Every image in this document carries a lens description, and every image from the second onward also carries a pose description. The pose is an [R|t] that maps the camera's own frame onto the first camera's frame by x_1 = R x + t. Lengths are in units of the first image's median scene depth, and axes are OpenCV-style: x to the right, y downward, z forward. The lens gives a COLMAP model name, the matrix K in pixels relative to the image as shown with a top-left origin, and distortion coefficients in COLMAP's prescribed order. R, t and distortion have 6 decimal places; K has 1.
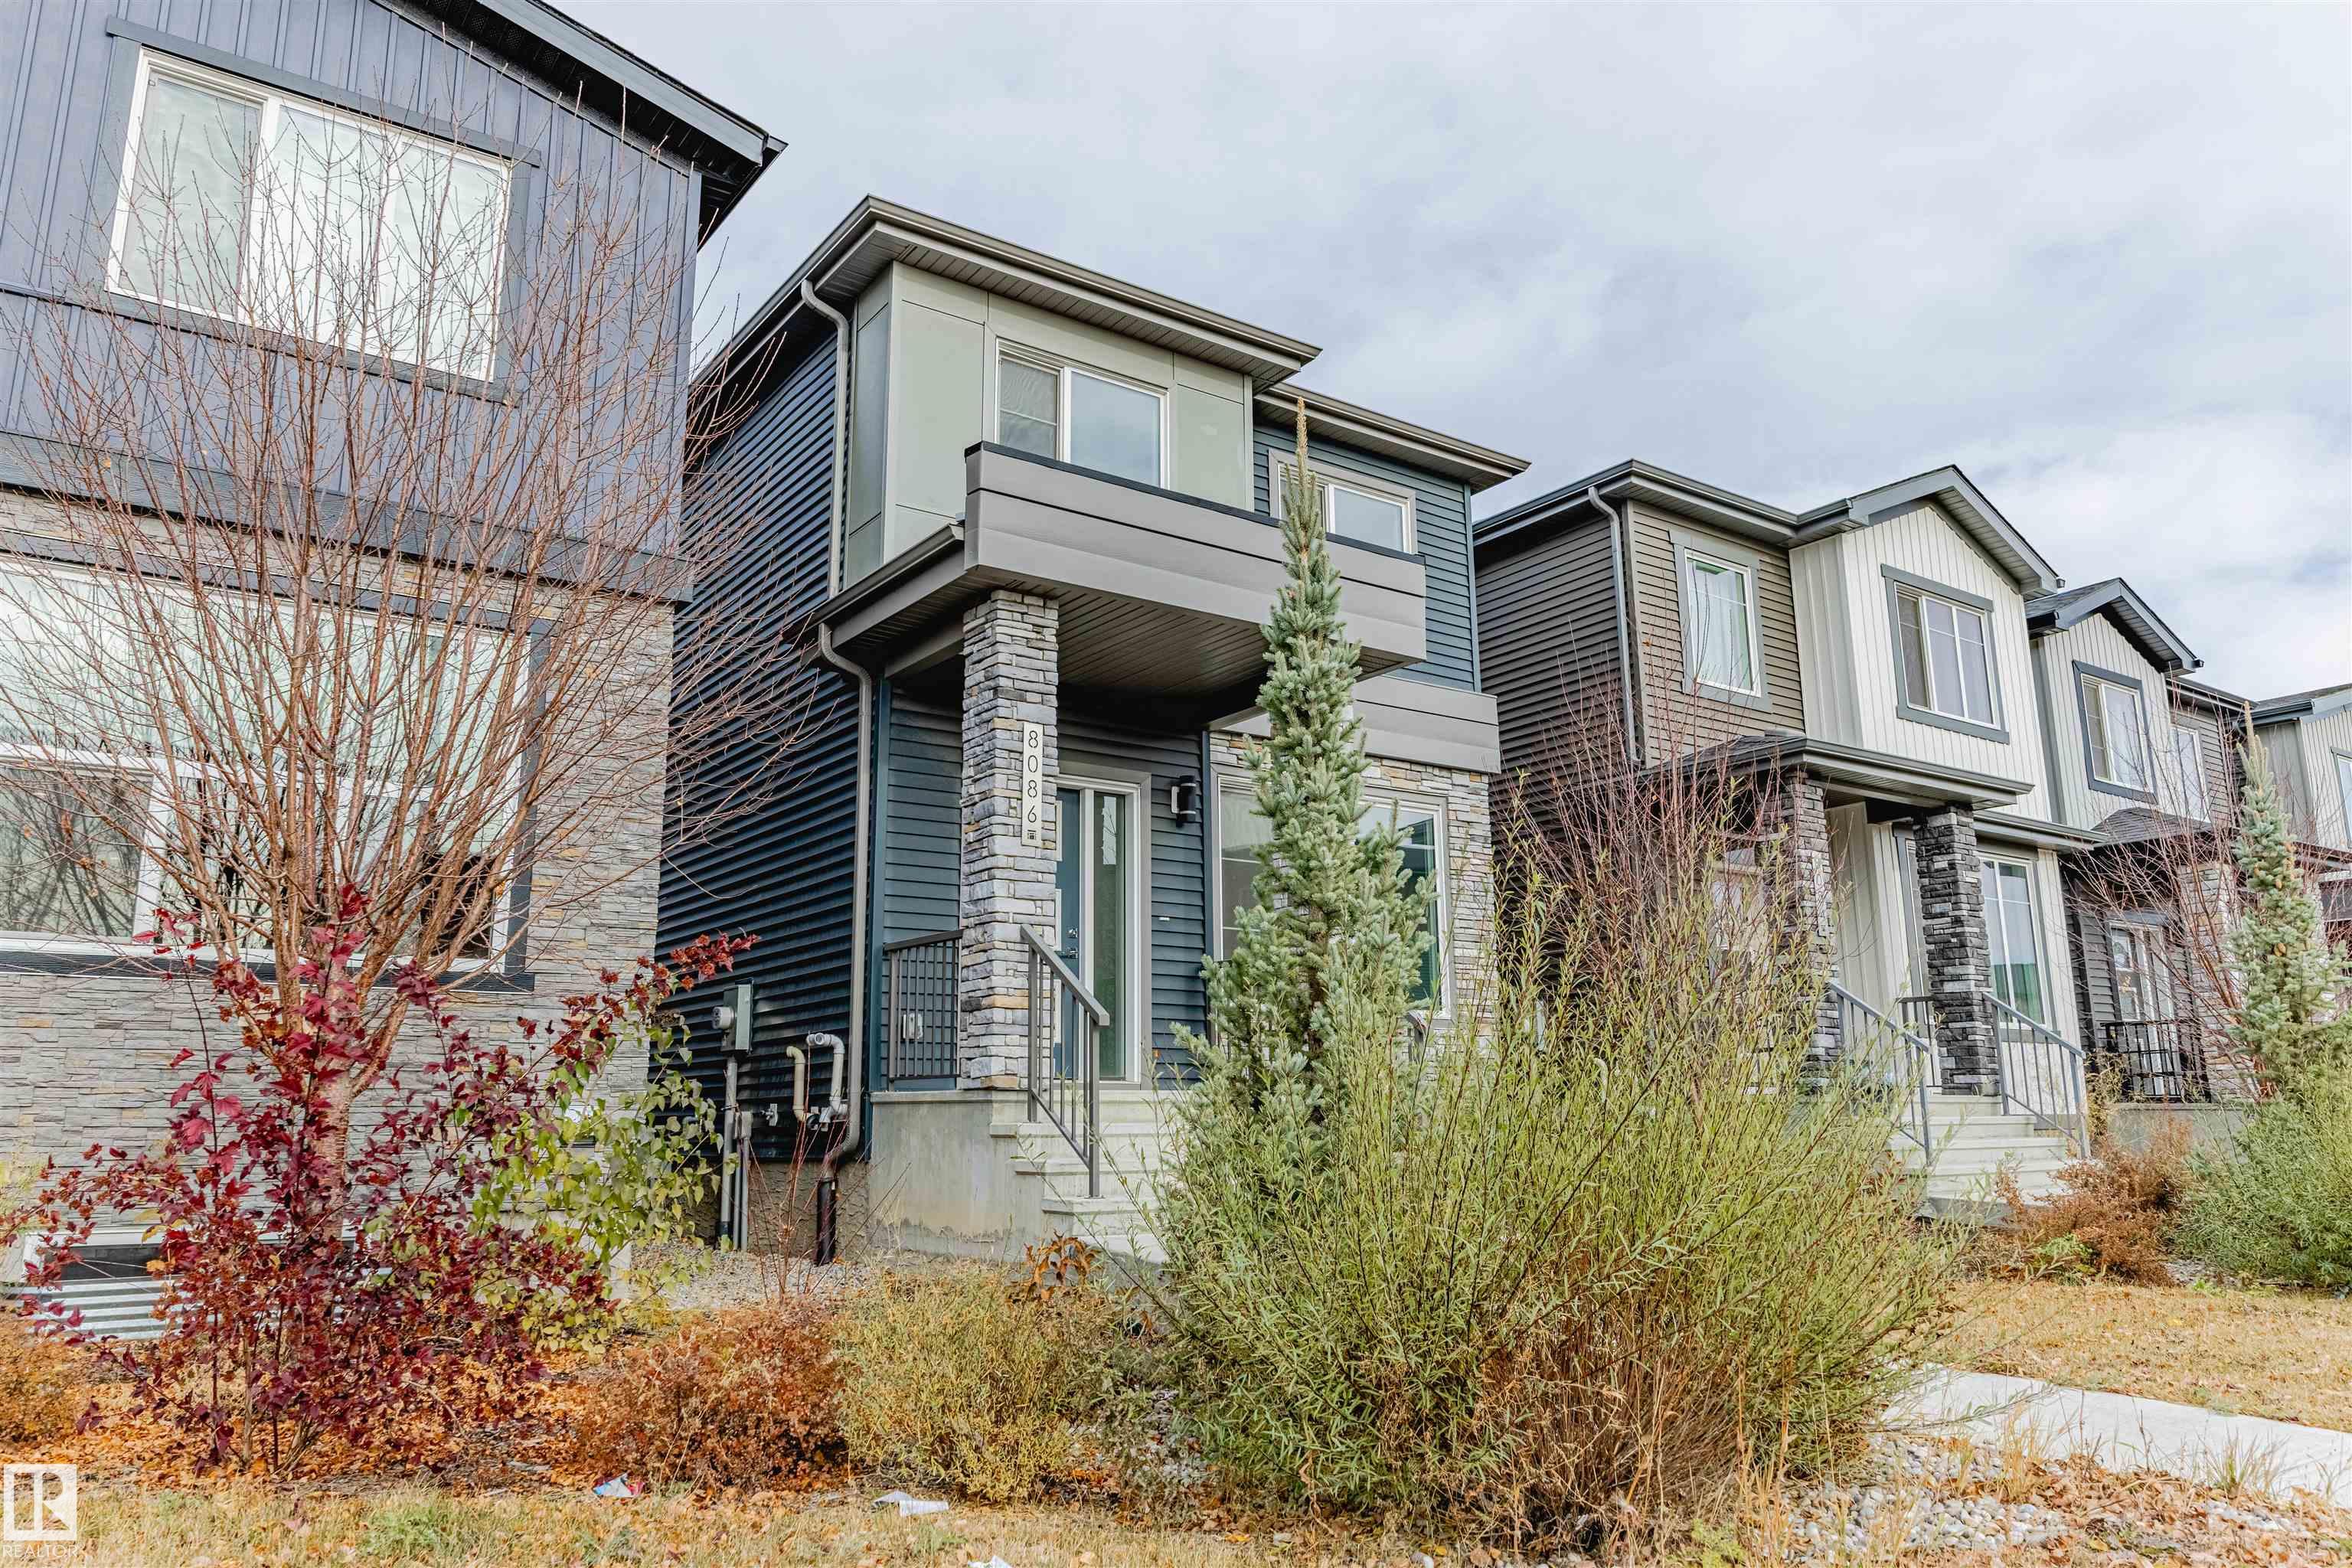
lens RADIAL K [[1646.7, 0, 1175.4], [0, 1646.7, 775.8], [0, 0, 1]] dist [-0.011021, 0.000396]
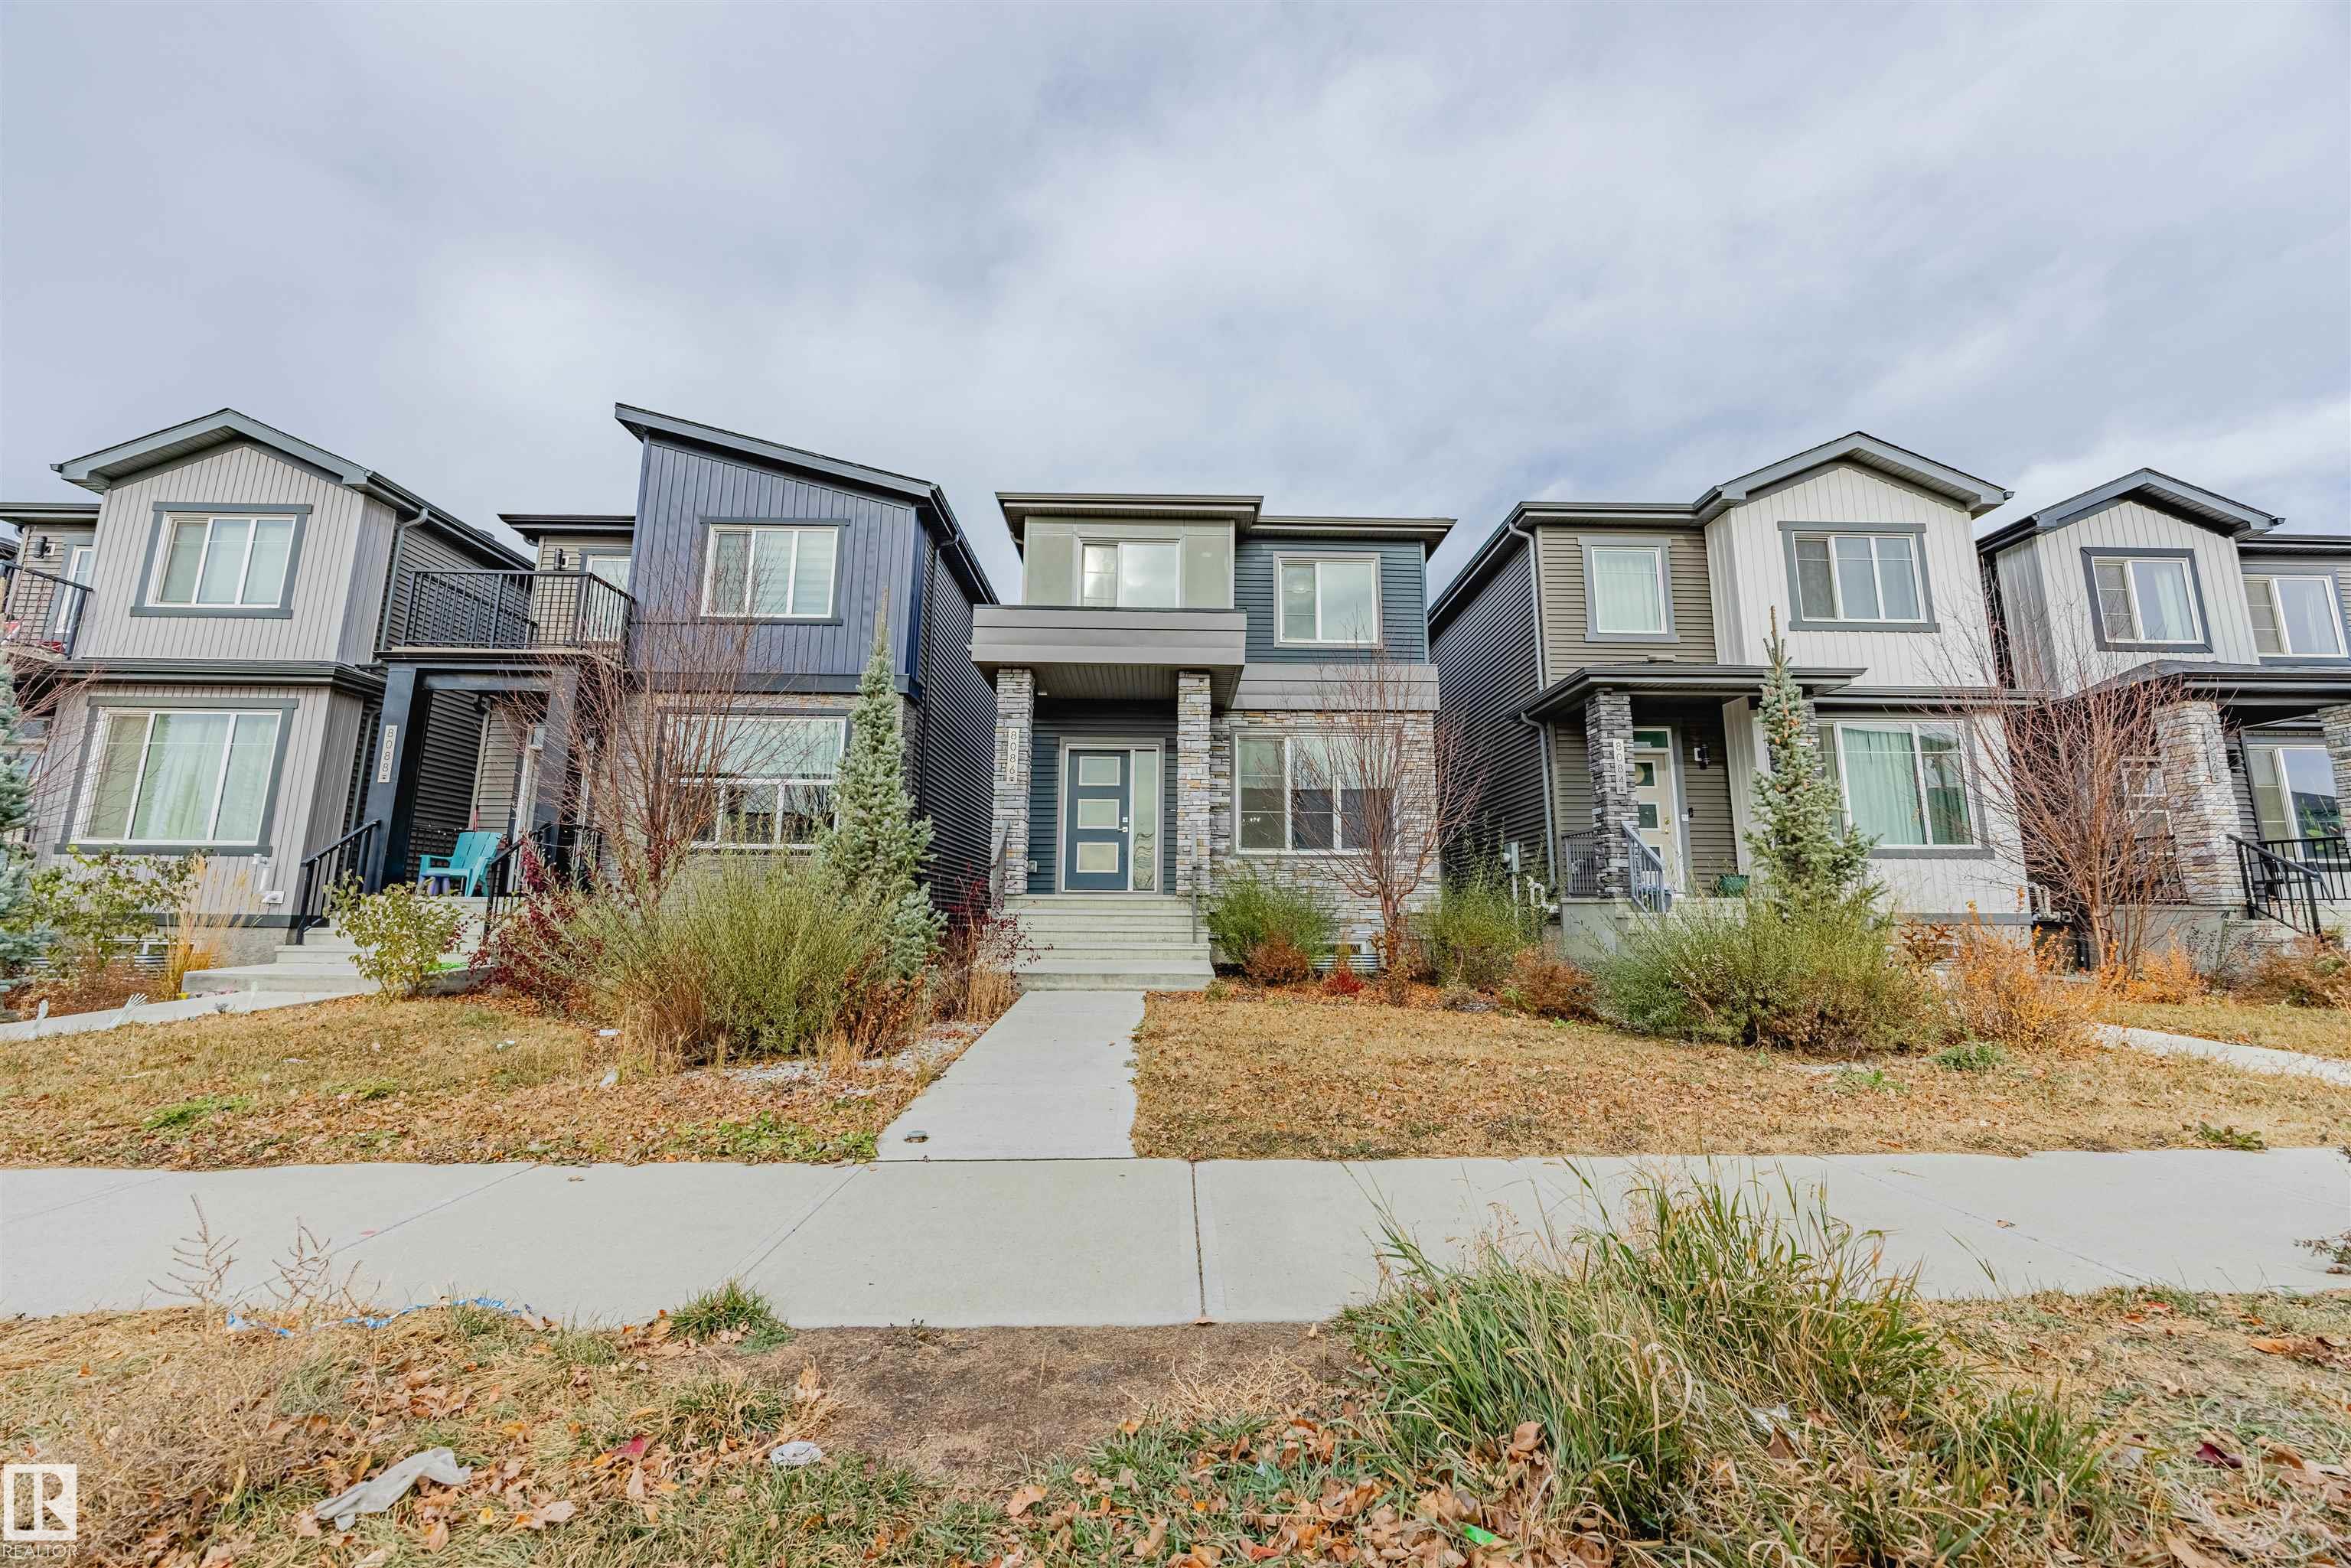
lens RADIAL K [[884.9, 0, 1178.4], [0, 884.9, 780.9], [0, 0, 1]] dist [0.000461, 0.000210]
pose [[0.826234, -0.076670, -0.558085, 0.480612], [0.106427, 0.994099, 0.020992, 0.023490], [0.553182, -0.076740, 0.829518, 0.092428]]
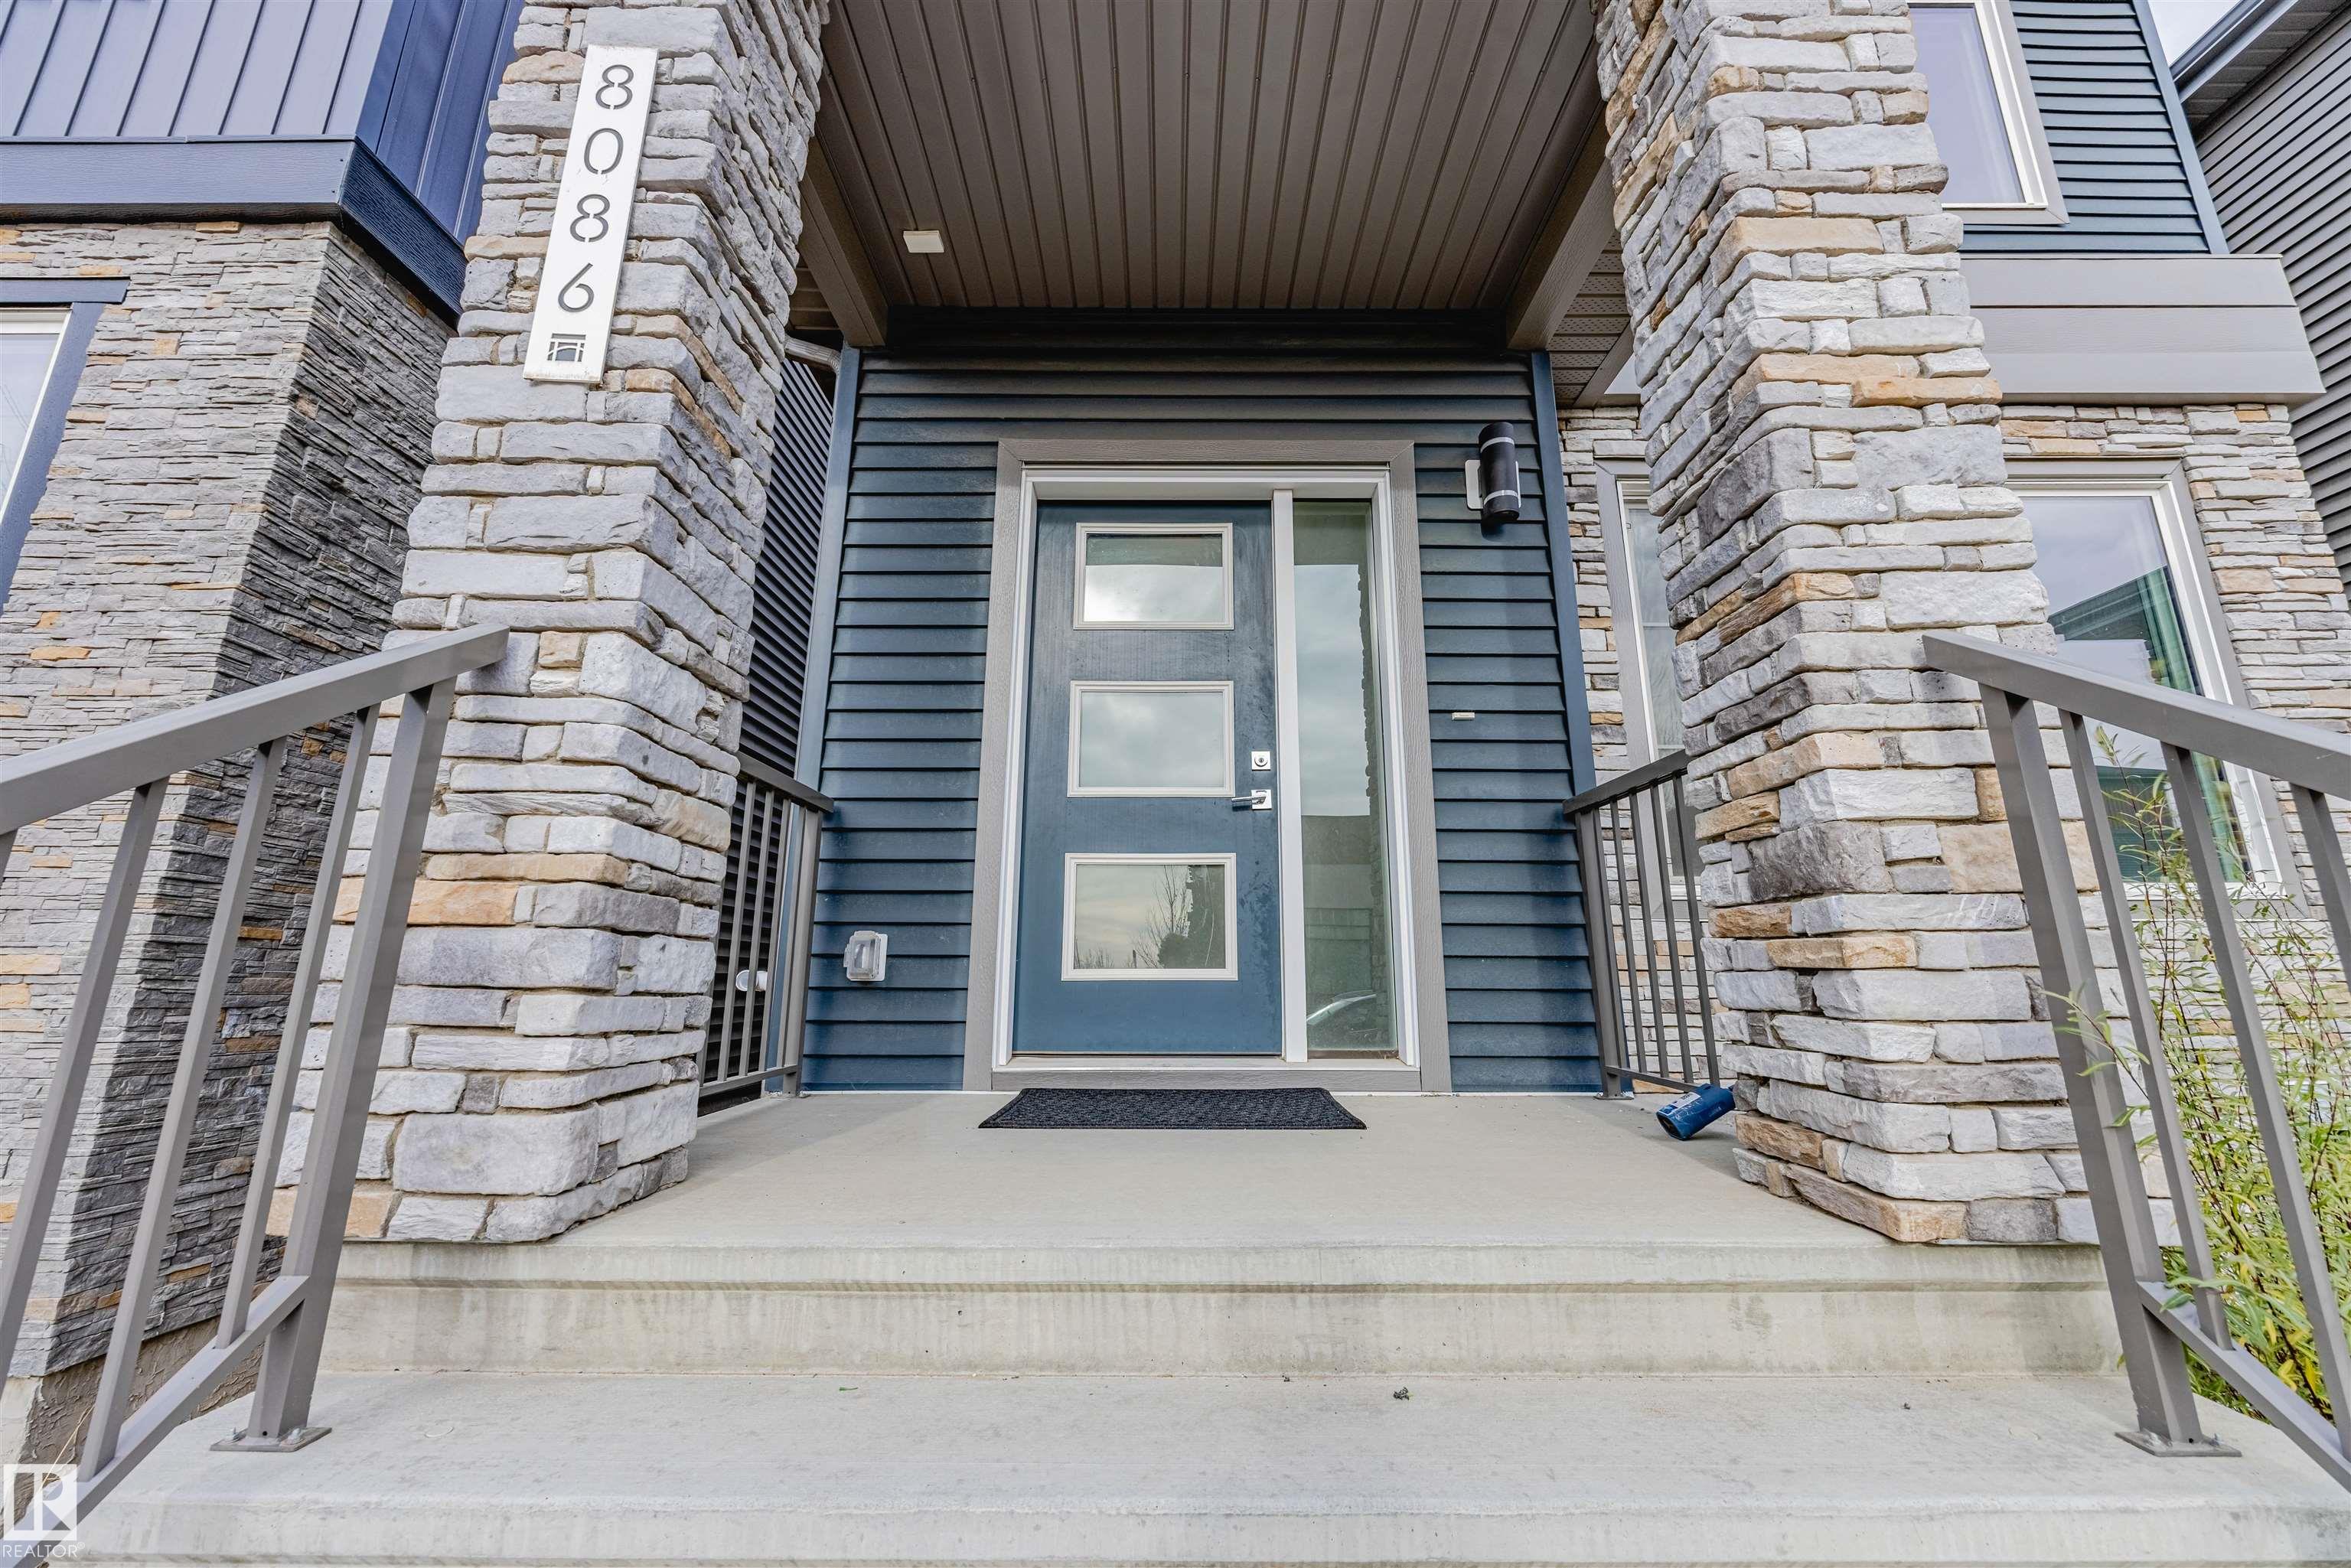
lens RADIAL K [[884.9, 0, 1178.0], [0, 884.9, 771.1], [0, 0, 1]] dist [0.000461, 0.000210]
pose [[0.816190, -0.125402, -0.564011, 0.054358], [0.115847, 0.991858, -0.052884, 0.085281], [0.566050, -0.022175, 0.824072, 0.592589]]
